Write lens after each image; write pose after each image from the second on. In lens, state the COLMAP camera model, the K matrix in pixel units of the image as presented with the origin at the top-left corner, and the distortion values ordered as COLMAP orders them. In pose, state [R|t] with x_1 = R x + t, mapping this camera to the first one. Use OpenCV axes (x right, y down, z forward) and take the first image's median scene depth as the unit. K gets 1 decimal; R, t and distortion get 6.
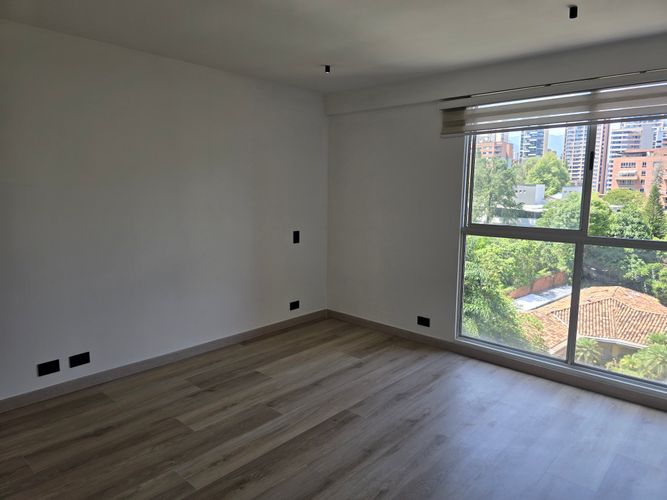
lens RADIAL K [[453.7, 0, 332.4], [0, 453.7, 246.4], [0, 0, 1]] dist [0.060468, -0.062642]
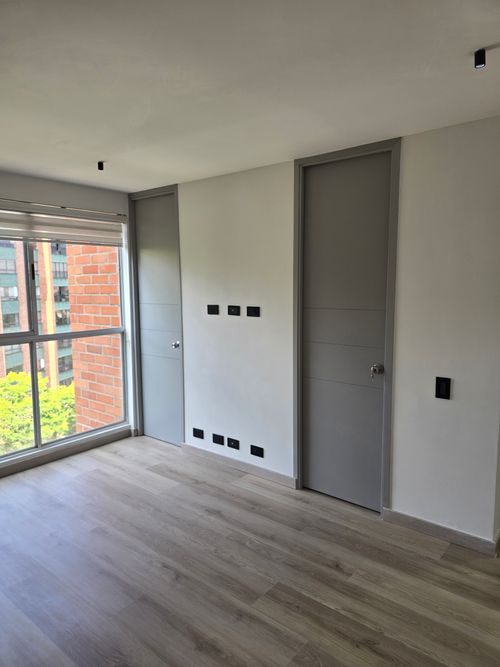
lens RADIAL K [[453.7, 0, 248.7], [0, 453.7, 338.6], [0, 0, 1]] dist [0.060468, -0.062642]
pose [[-0.069705, -0.127323, 0.989409, -0.670120], [0.137045, 0.981195, 0.135921, -0.102296], [-0.988109, 0.145068, -0.050945, 0.536493]]
